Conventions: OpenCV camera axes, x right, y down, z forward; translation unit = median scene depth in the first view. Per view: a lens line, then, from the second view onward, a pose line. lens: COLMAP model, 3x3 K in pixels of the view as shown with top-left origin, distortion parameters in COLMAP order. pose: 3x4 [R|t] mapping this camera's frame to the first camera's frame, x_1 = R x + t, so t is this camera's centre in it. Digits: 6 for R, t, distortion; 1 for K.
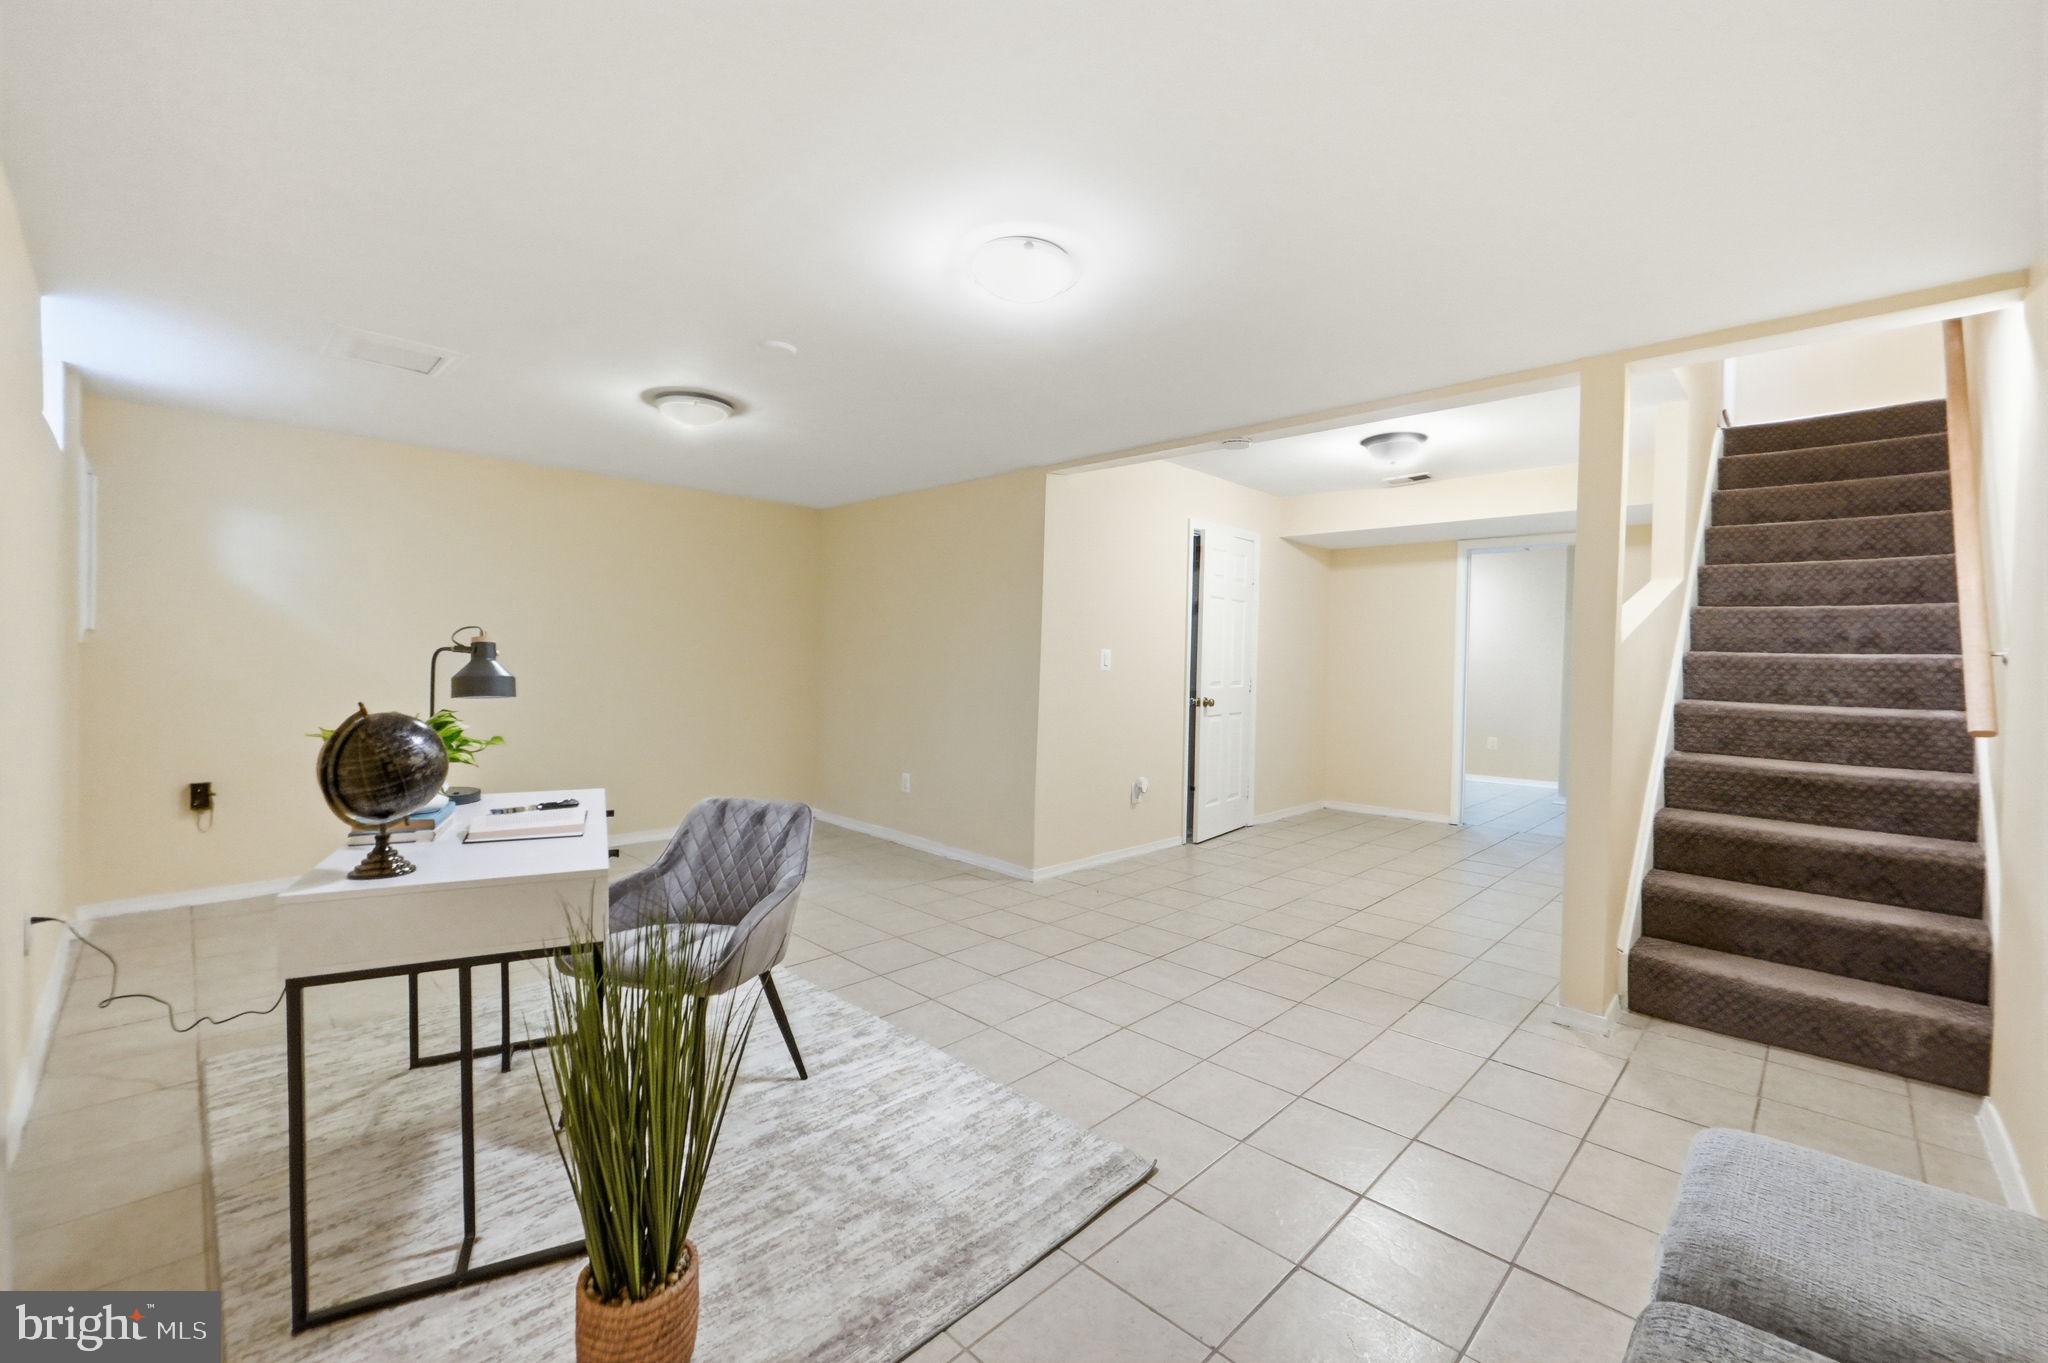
lens RADIAL K [[846.3, 0, 1027.5], [0, 846.3, 669.4], [0, 0, 1]] dist [-0.018902, 0.002934]
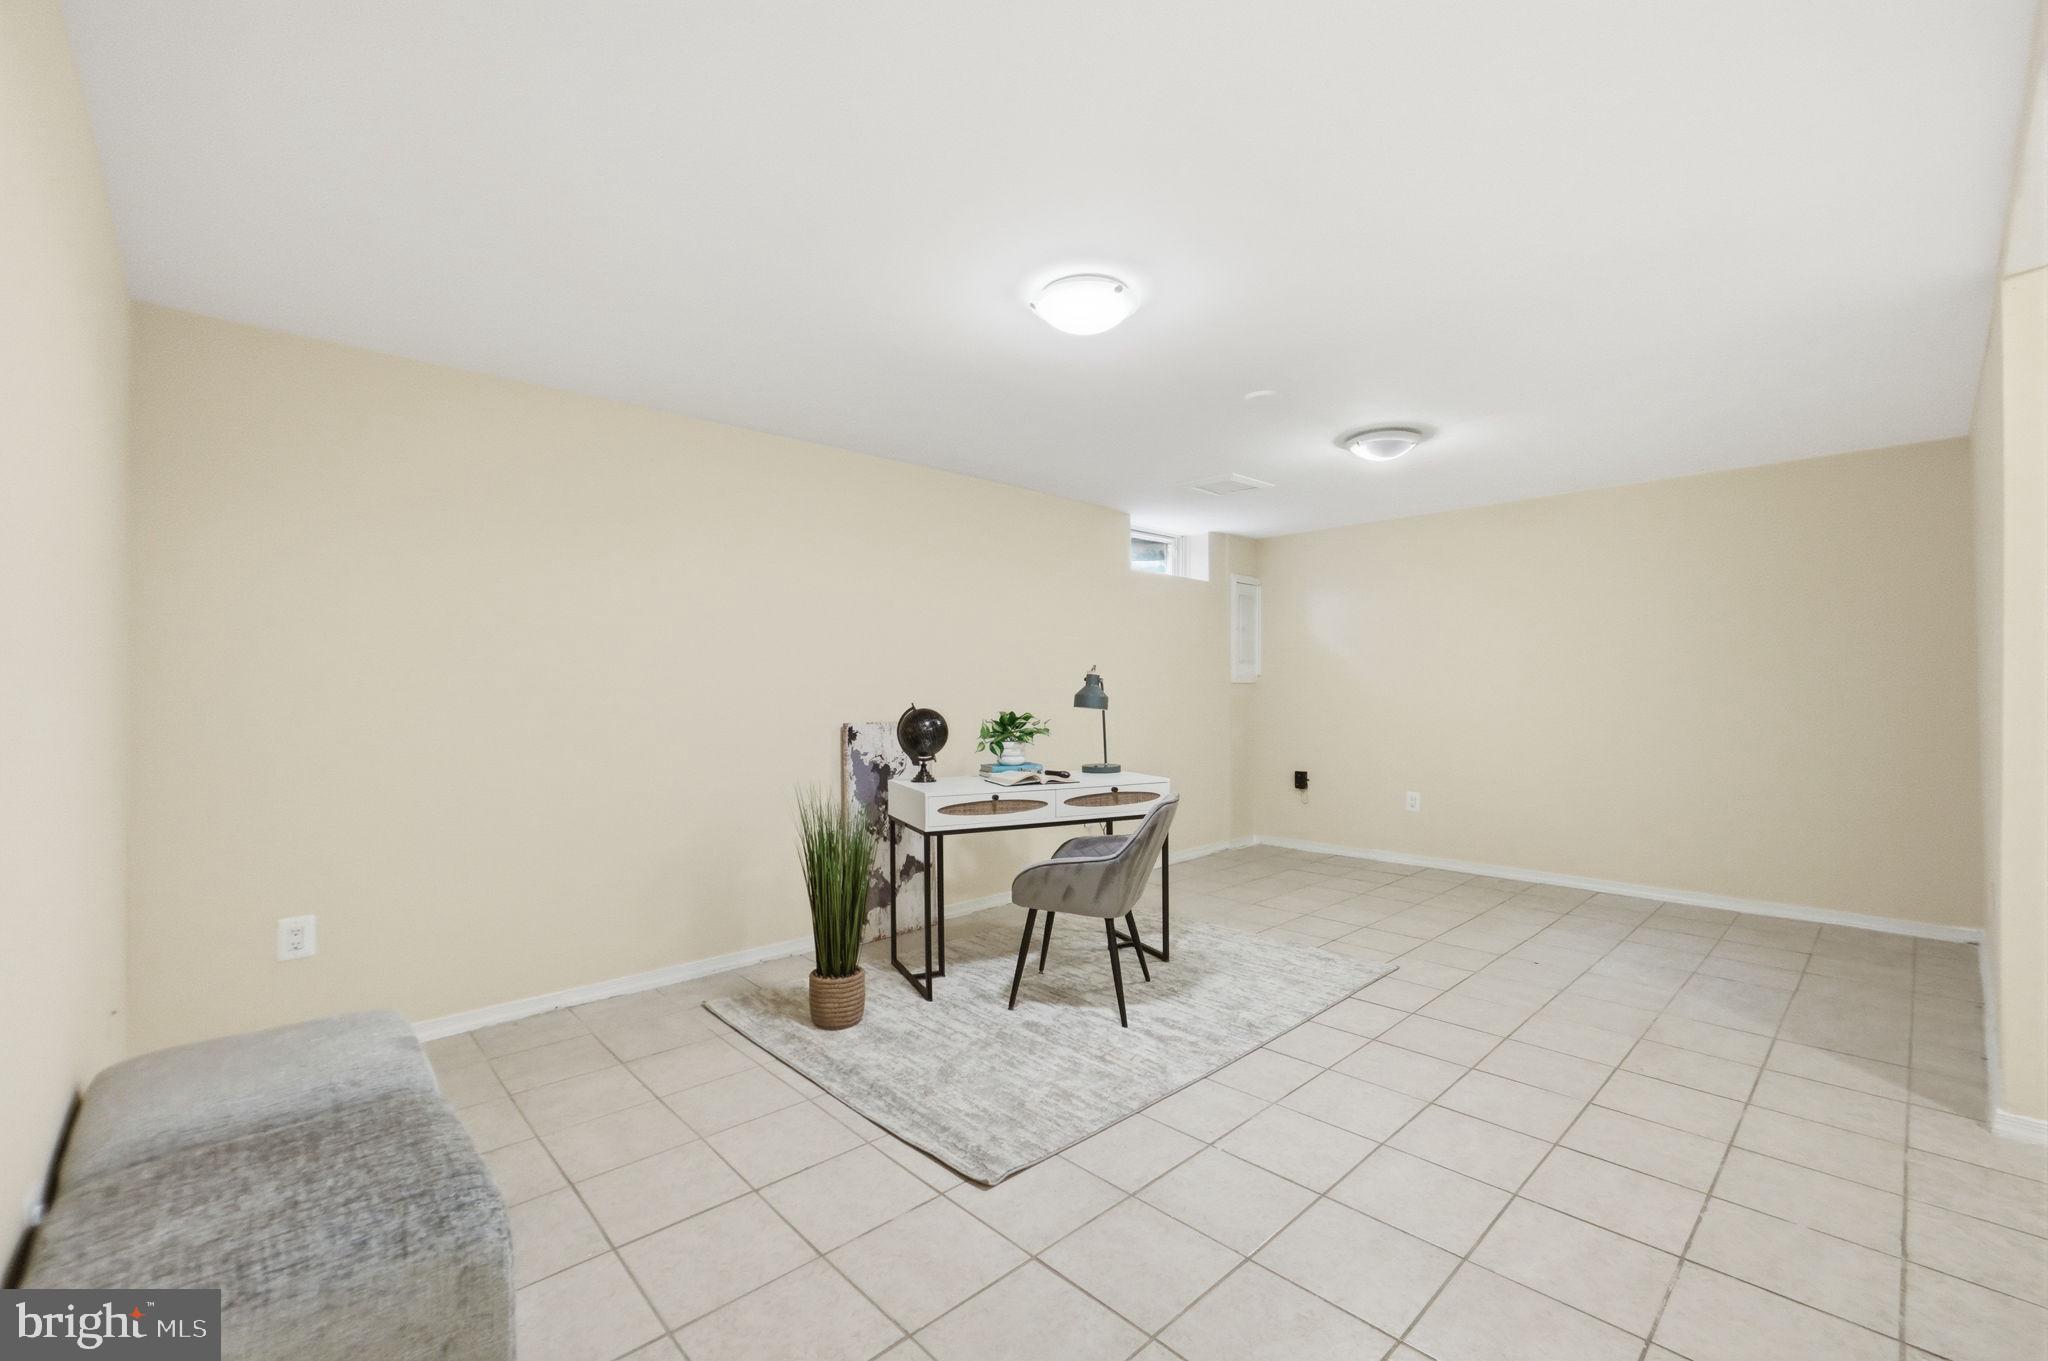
lens RADIAL K [[846.3, 0, 1026.1], [0, 846.3, 695.3], [0, 0, 1]] dist [-0.018902, 0.002934]
pose [[-0.044756, -0.013258, -0.998910, 0.829328], [-0.003616, 0.999908, -0.013110, 0.026299], [0.998991, 0.003025, -0.044800, 0.800833]]
